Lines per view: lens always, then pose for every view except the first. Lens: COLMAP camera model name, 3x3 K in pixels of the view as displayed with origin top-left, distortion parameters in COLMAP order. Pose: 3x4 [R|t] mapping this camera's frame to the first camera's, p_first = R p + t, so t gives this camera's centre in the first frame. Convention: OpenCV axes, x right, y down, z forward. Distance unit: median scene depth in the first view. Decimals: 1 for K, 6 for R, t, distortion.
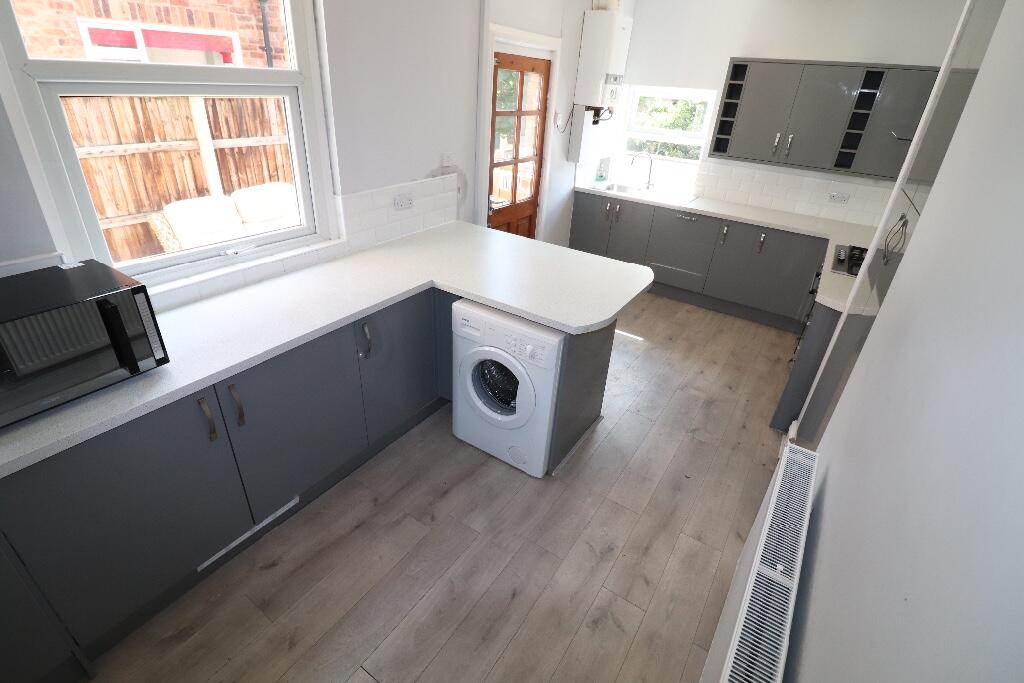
lens RADIAL K [[476.3, 0, 512.0], [0, 476.3, 341.5], [0, 0, 1]] dist [-0.039949, -0.000038]
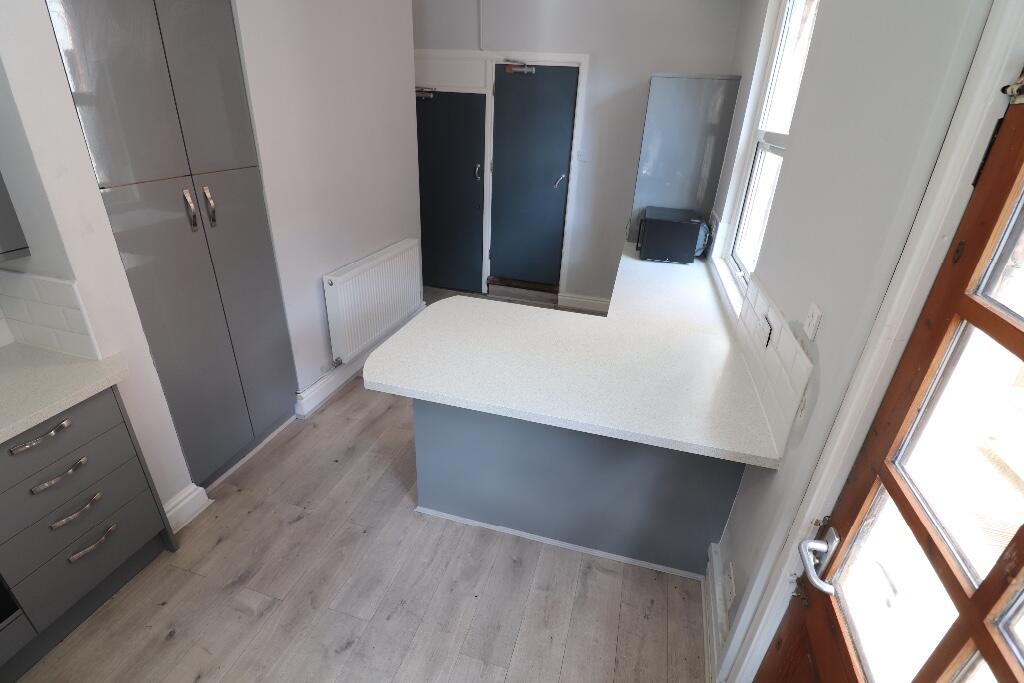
lens RADIAL K [[476.3, 0, 512.0], [0, 476.3, 341.5], [0, 0, 1]] dist [-0.039949, -0.000038]
pose [[-0.946393, 0.042245, -0.320244, 0.276624], [-0.234048, 0.593607, 0.769969, -0.654553], [0.222626, 0.803646, -0.551898, 1.231915]]
